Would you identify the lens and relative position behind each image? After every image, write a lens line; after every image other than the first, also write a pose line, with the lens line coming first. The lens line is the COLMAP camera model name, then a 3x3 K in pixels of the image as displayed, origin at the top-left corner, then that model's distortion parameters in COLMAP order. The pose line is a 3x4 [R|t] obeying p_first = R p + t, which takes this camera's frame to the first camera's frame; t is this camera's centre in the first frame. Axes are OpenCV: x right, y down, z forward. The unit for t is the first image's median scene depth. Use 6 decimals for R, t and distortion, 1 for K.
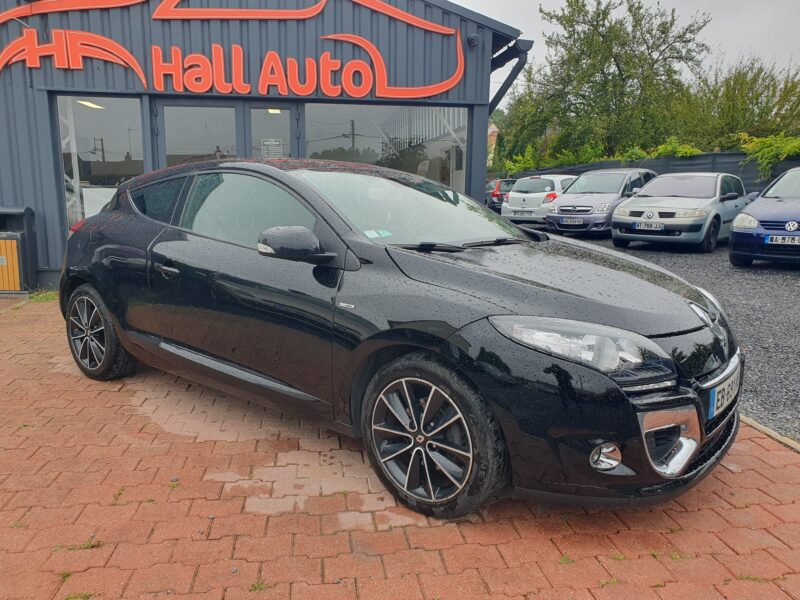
lens RADIAL K [[625.7, 0, 395.8], [0, 625.7, 302.4], [0, 0, 1]] dist [0.016313, 0.003936]
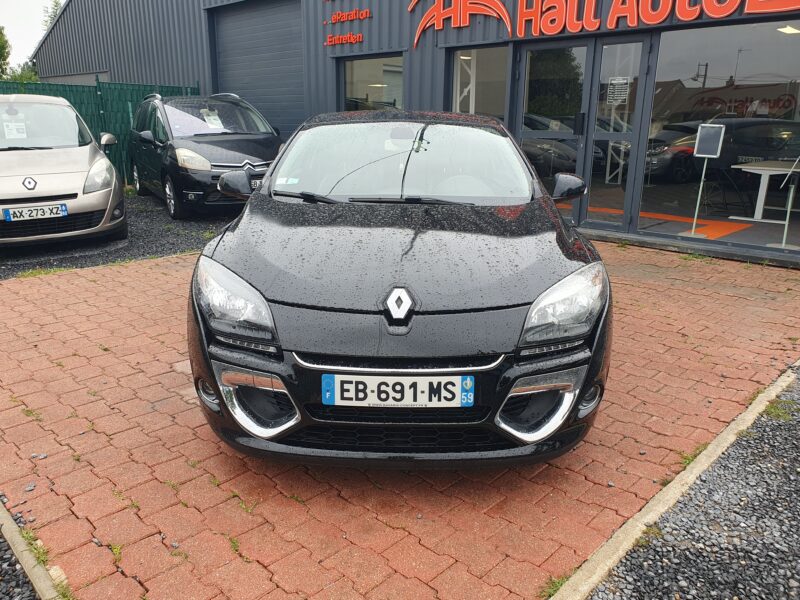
lens RADIAL K [[625.7, 0, 395.8], [0, 625.7, 302.4], [0, 0, 1]] dist [0.016313, 0.003936]
pose [[0.613784, 0.220578, -0.758034, 0.407793], [-0.136153, 0.975364, 0.173575, -0.051055], [0.777645, -0.003329, 0.628695, 0.154784]]
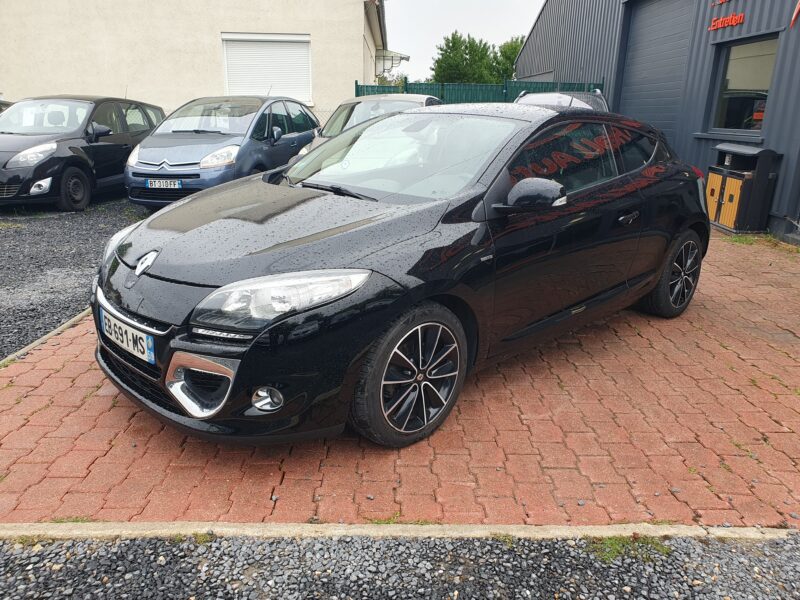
lens RADIAL K [[625.7, 0, 395.8], [0, 625.7, 302.4], [0, 0, 1]] dist [0.016313, 0.003936]
pose [[-0.111927, 0.285094, -0.951942, 0.512586], [-0.185136, 0.935207, 0.301850, -0.113217], [0.976318, 0.210023, -0.051894, 0.515371]]
